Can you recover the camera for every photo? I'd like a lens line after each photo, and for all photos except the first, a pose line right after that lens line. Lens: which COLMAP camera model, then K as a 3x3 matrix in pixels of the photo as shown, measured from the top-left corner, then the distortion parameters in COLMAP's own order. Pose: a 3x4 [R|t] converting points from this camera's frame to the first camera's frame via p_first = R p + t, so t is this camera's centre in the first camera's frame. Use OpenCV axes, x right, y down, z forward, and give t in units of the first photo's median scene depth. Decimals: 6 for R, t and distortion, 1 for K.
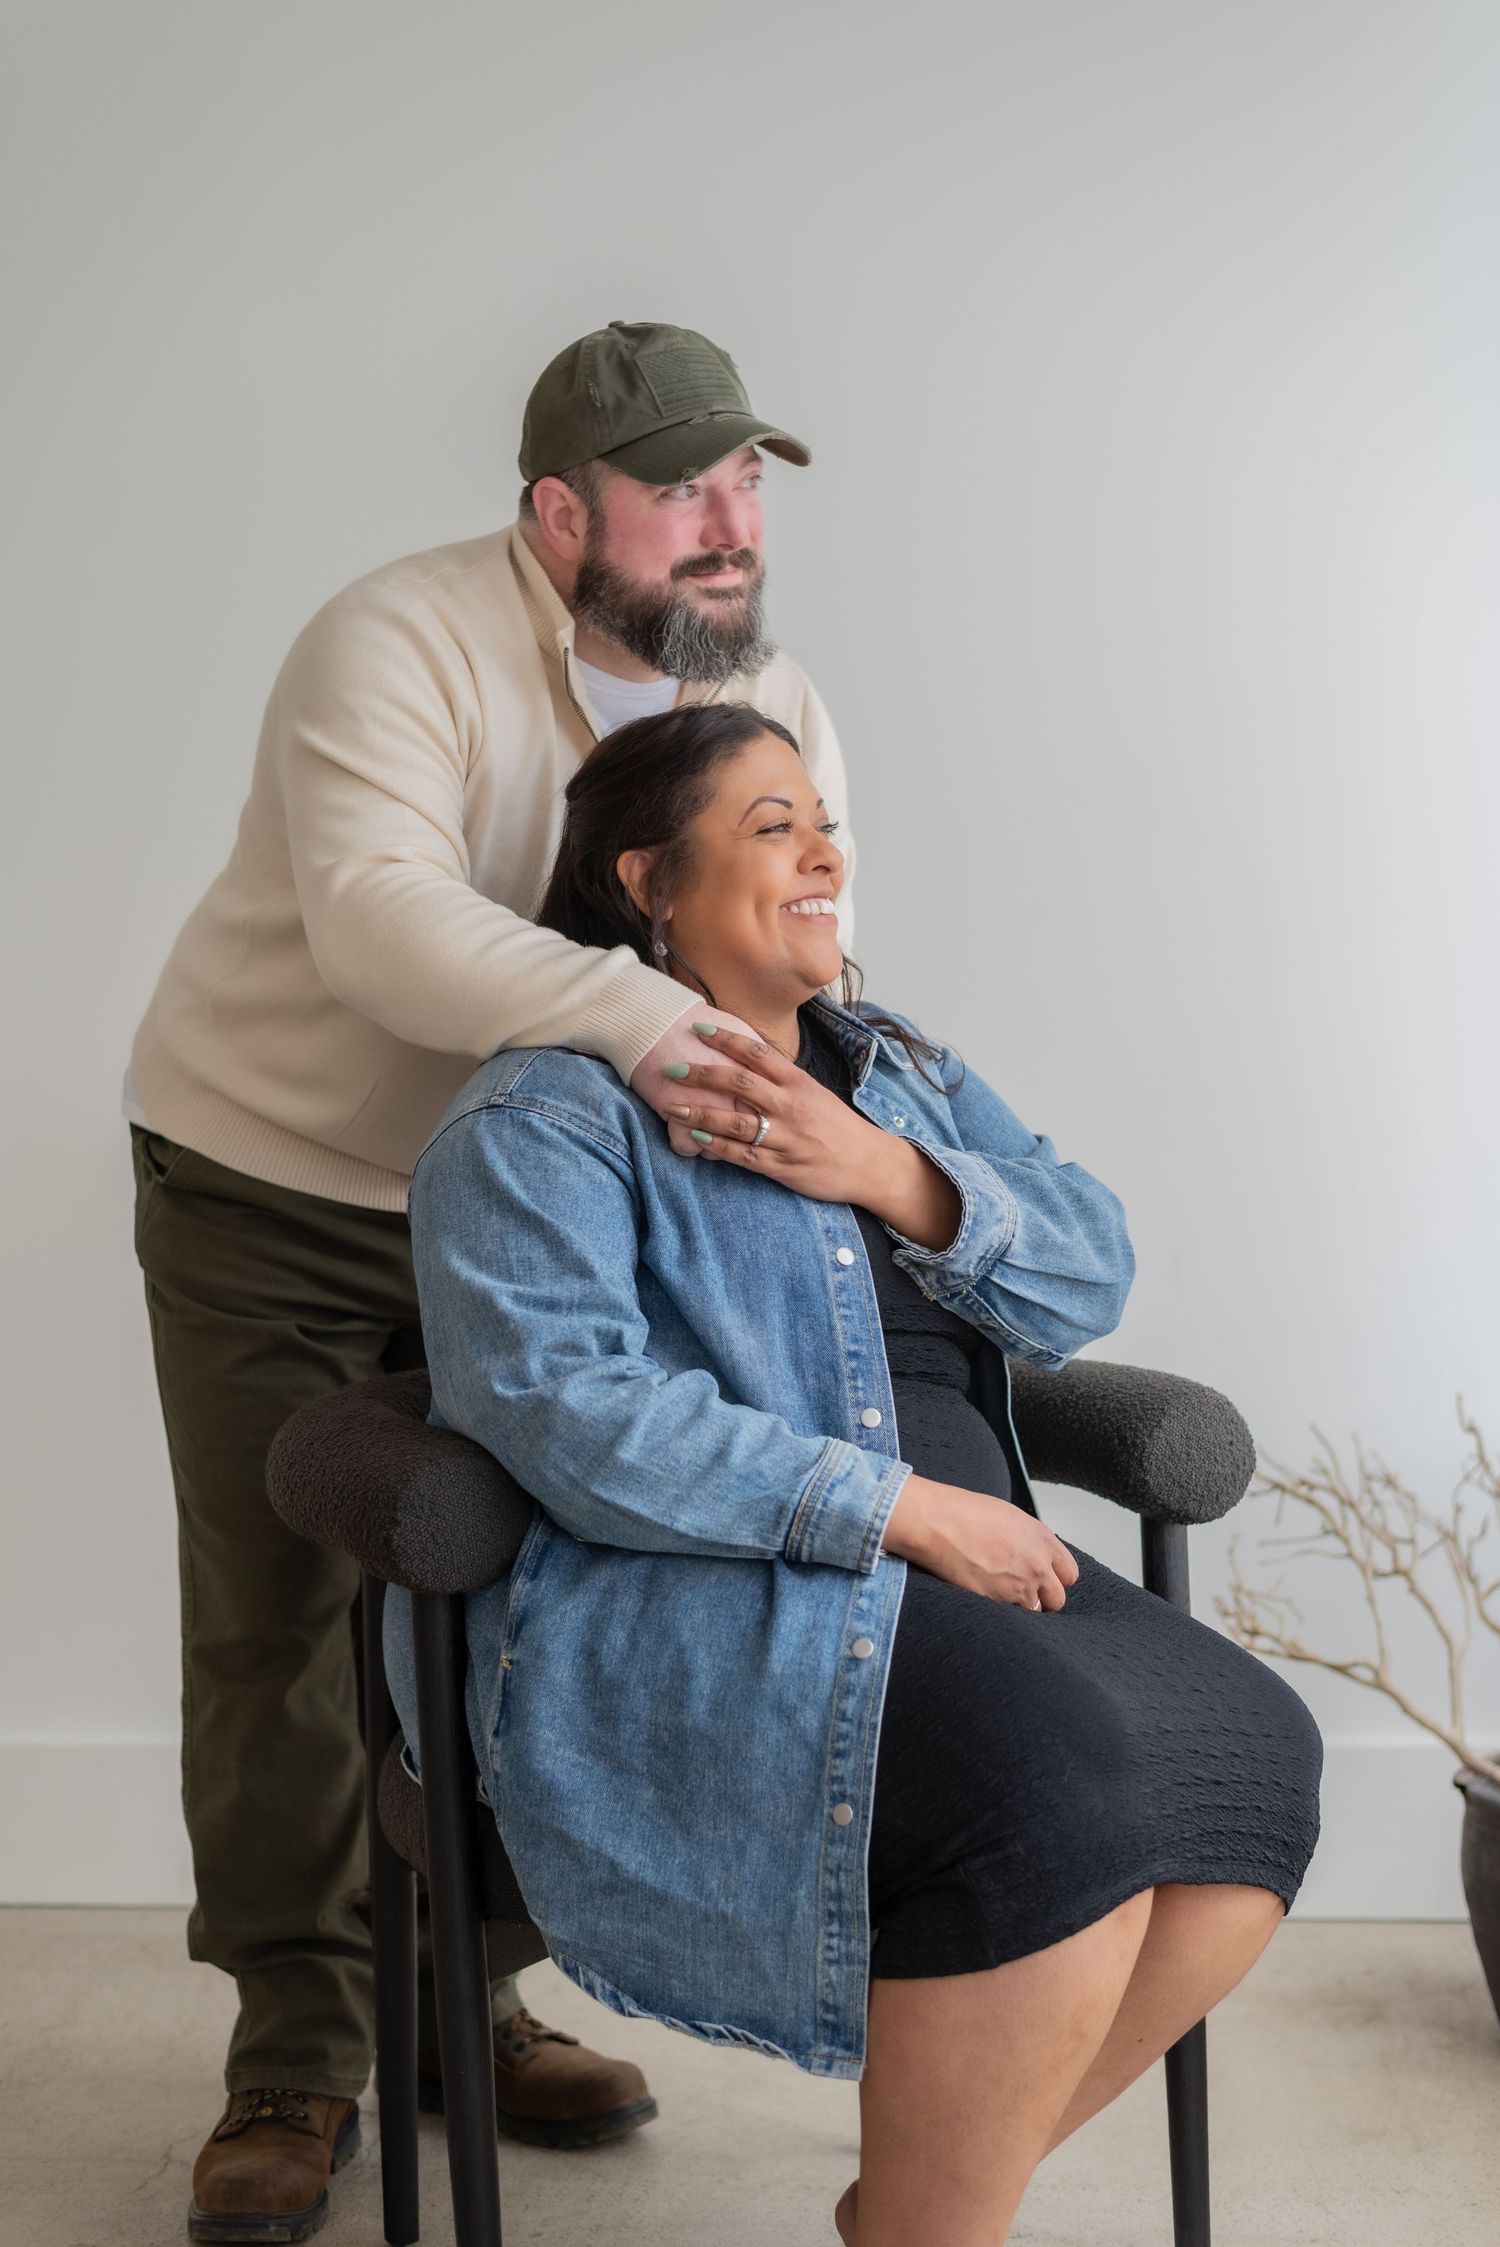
lens RADIAL K [[3742.1, 0, 750.6], [0, 3742.1, 1131.5], [0, 0, 1]] dist [0.008206, 0.000000]
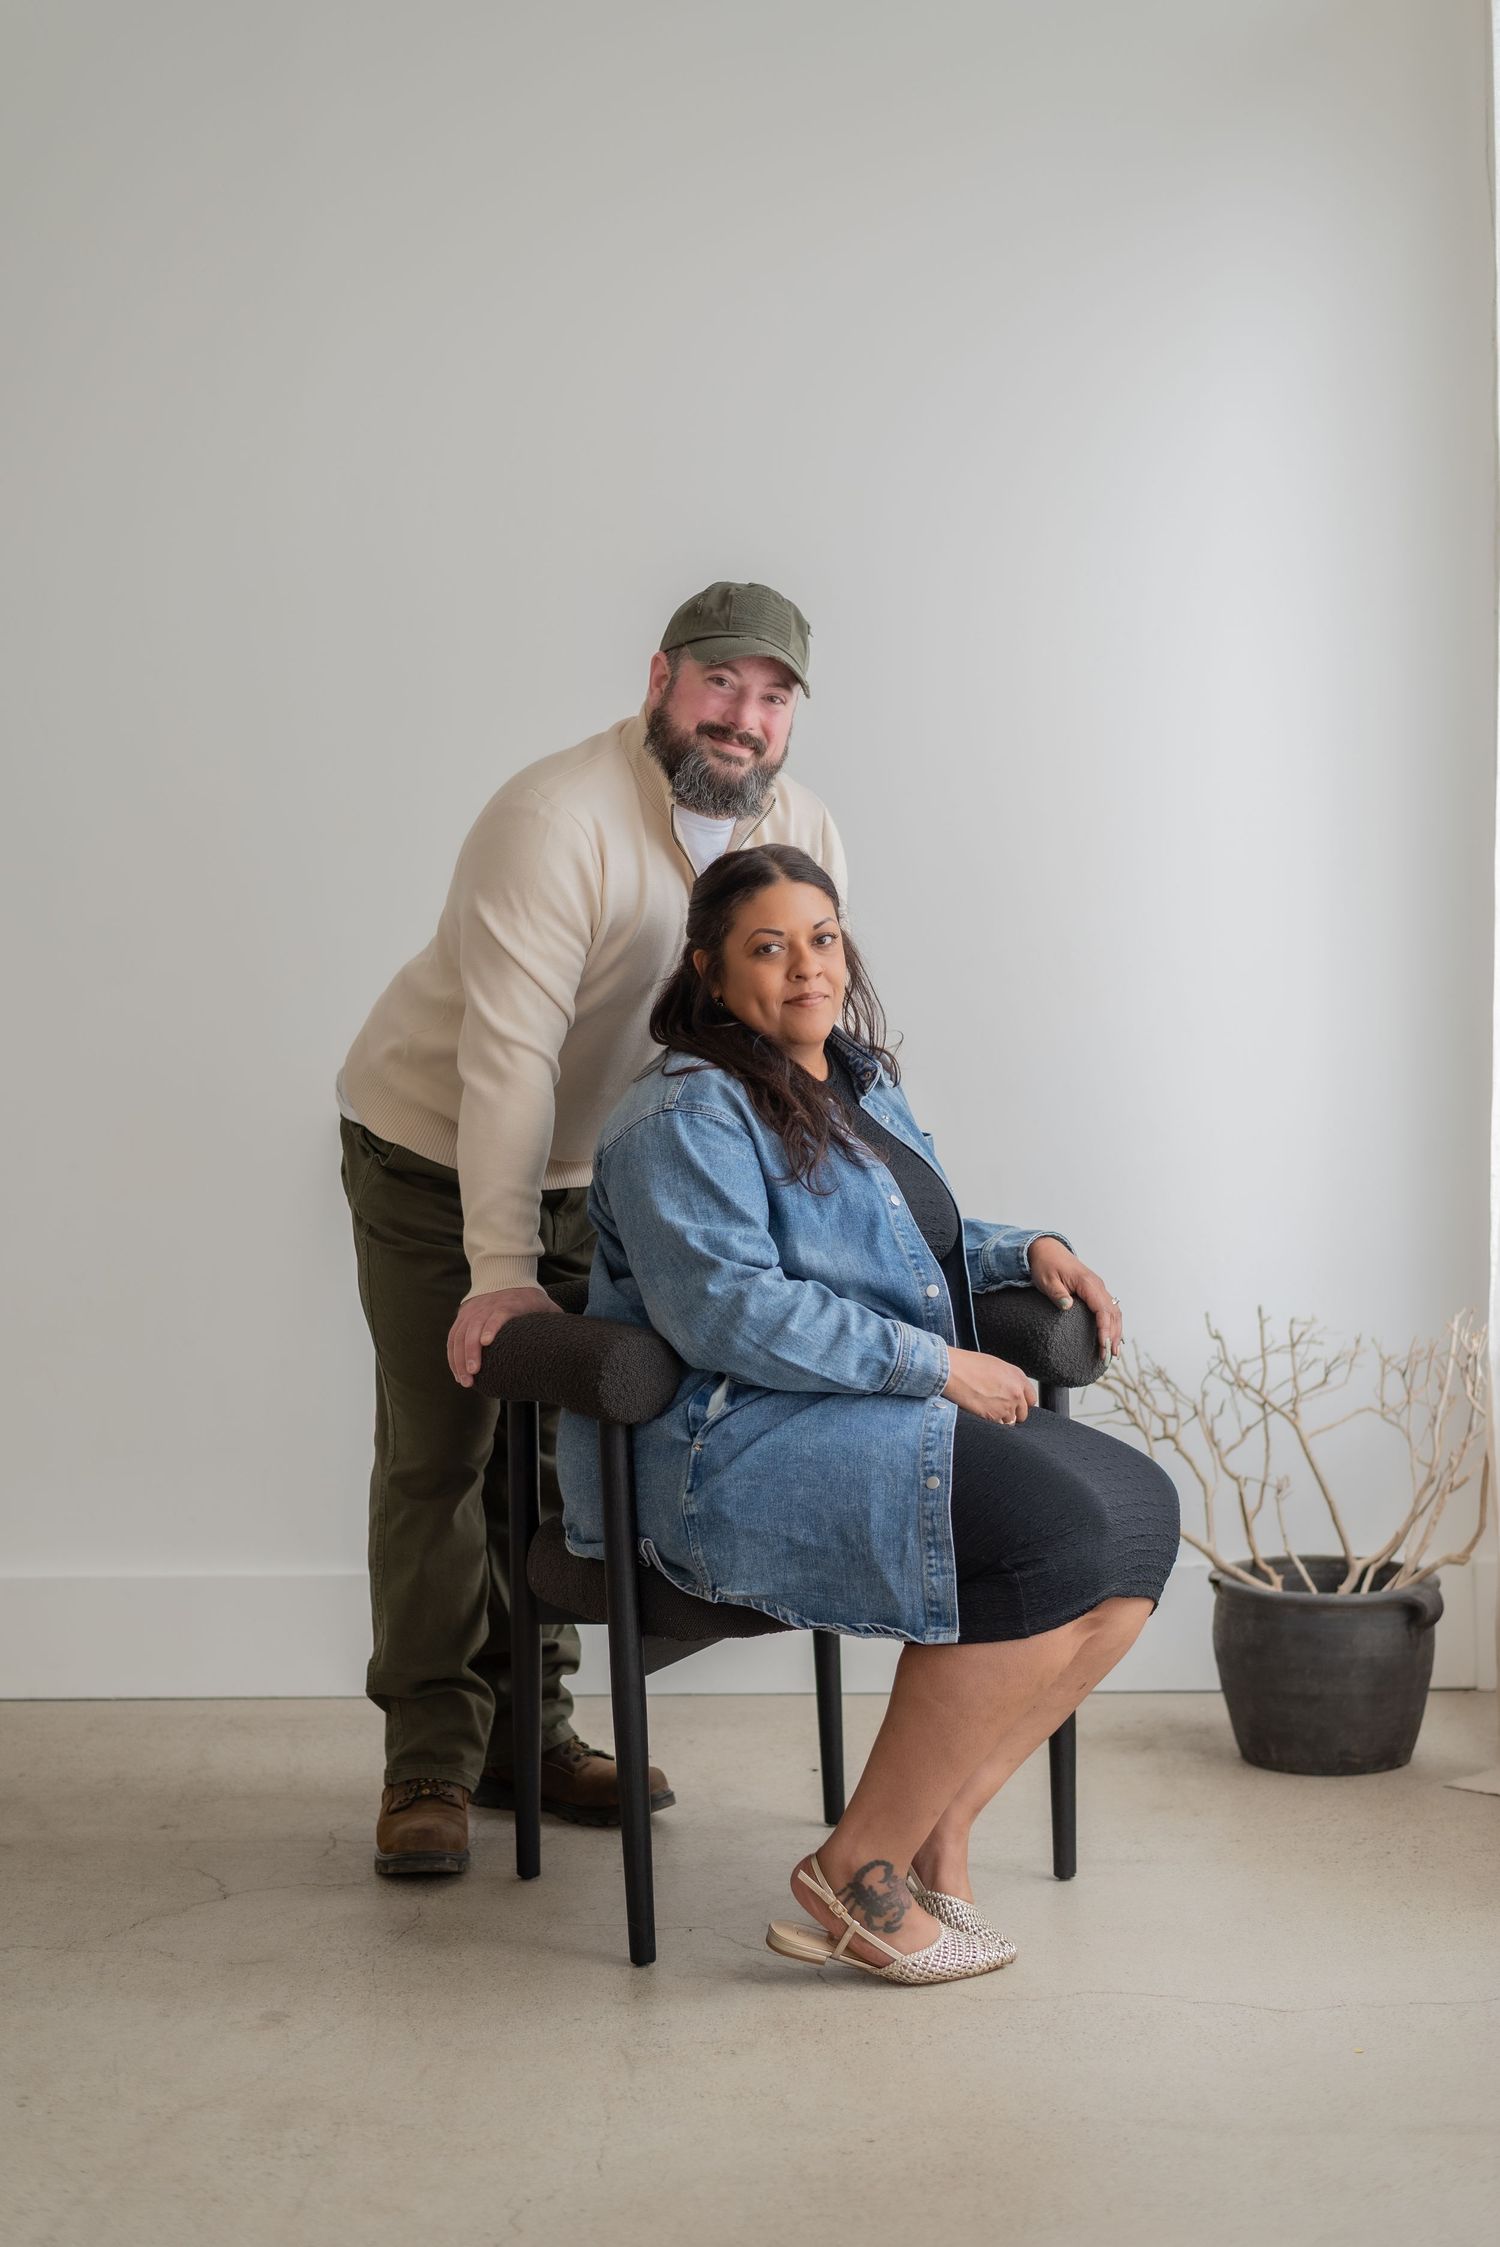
lens RADIAL K [[3260.2, 0, 750.6], [0, 3260.2, 1119.3], [0, 0, 1]] dist [-0.125823, 0.000000]
pose [[0.997152, 0.005972, 0.075184, -0.090000], [-0.006242, 0.999975, 0.003354, -0.006410], [-0.075162, -0.003814, 0.997164, -0.248418]]
